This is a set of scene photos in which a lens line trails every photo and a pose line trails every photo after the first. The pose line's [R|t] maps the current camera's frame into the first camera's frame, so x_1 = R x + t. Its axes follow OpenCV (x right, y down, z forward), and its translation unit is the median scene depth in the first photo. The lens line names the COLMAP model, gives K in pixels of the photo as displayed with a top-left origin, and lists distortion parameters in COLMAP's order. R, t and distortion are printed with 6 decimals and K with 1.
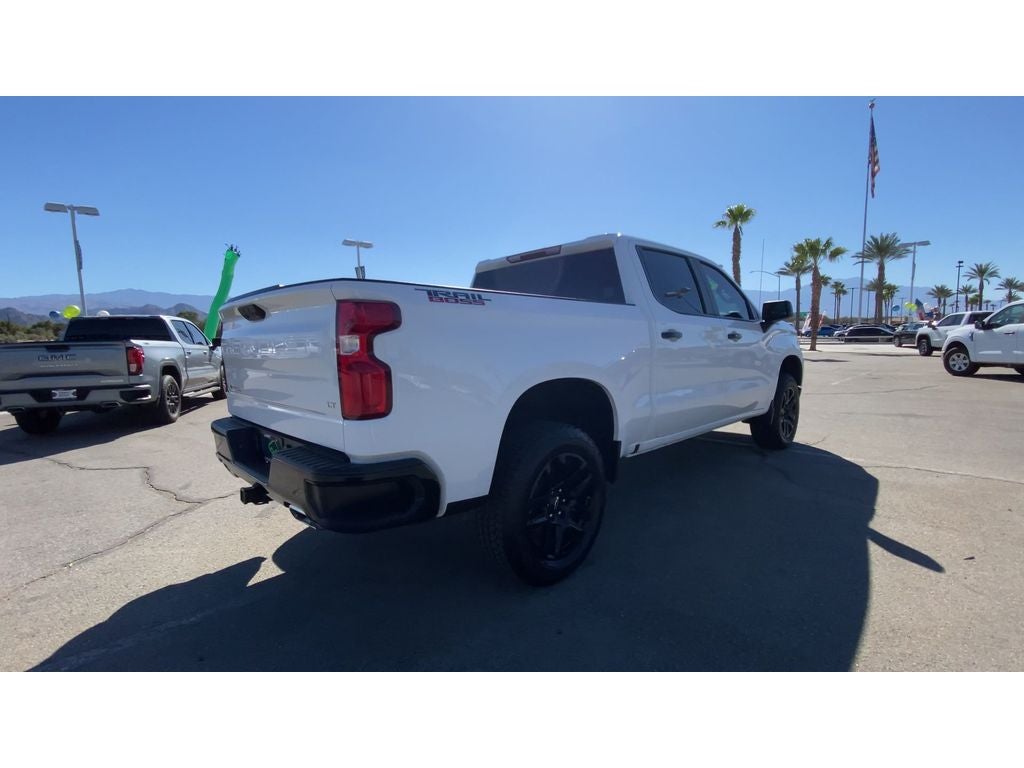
lens RADIAL K [[473.0, 0, 511.2], [0, 473.0, 378.0], [0, 0, 1]] dist [-0.003239, -0.004195]
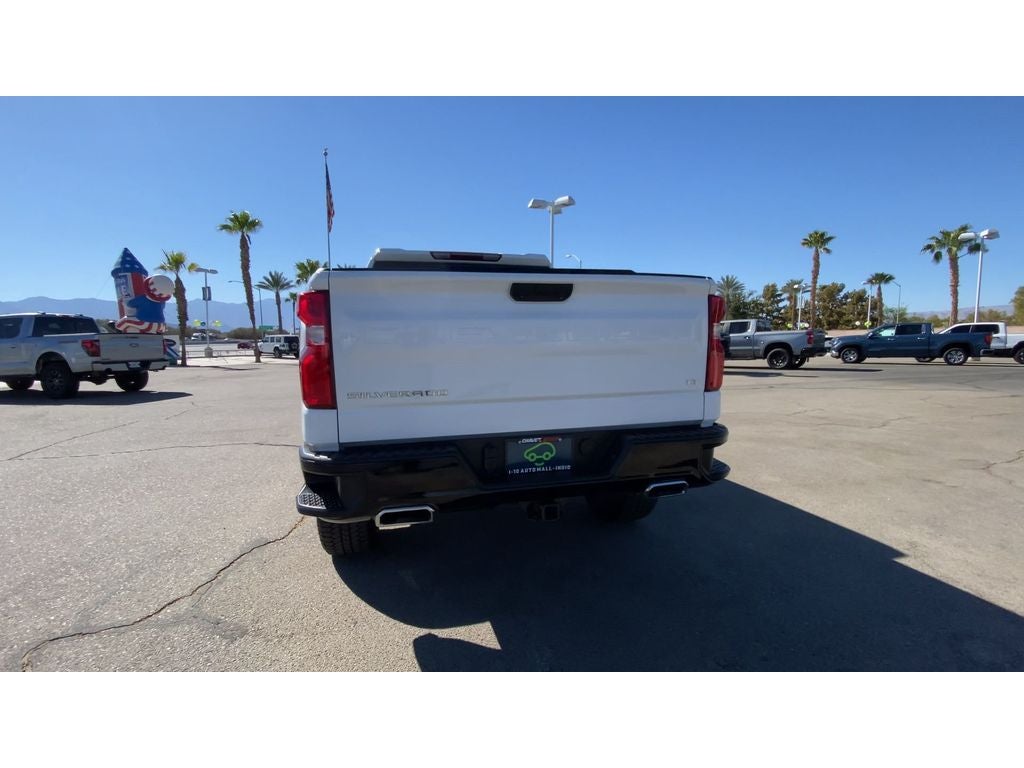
lens RADIAL K [[473.0, 0, 504.7], [0, 473.0, 385.2], [0, 0, 1]] dist [-0.003239, -0.004195]
pose [[0.502160, -0.056502, 0.862927, -0.109925], [0.065808, 0.997467, 0.027015, -0.000084], [-0.862267, 0.043222, 0.504606, 0.055165]]
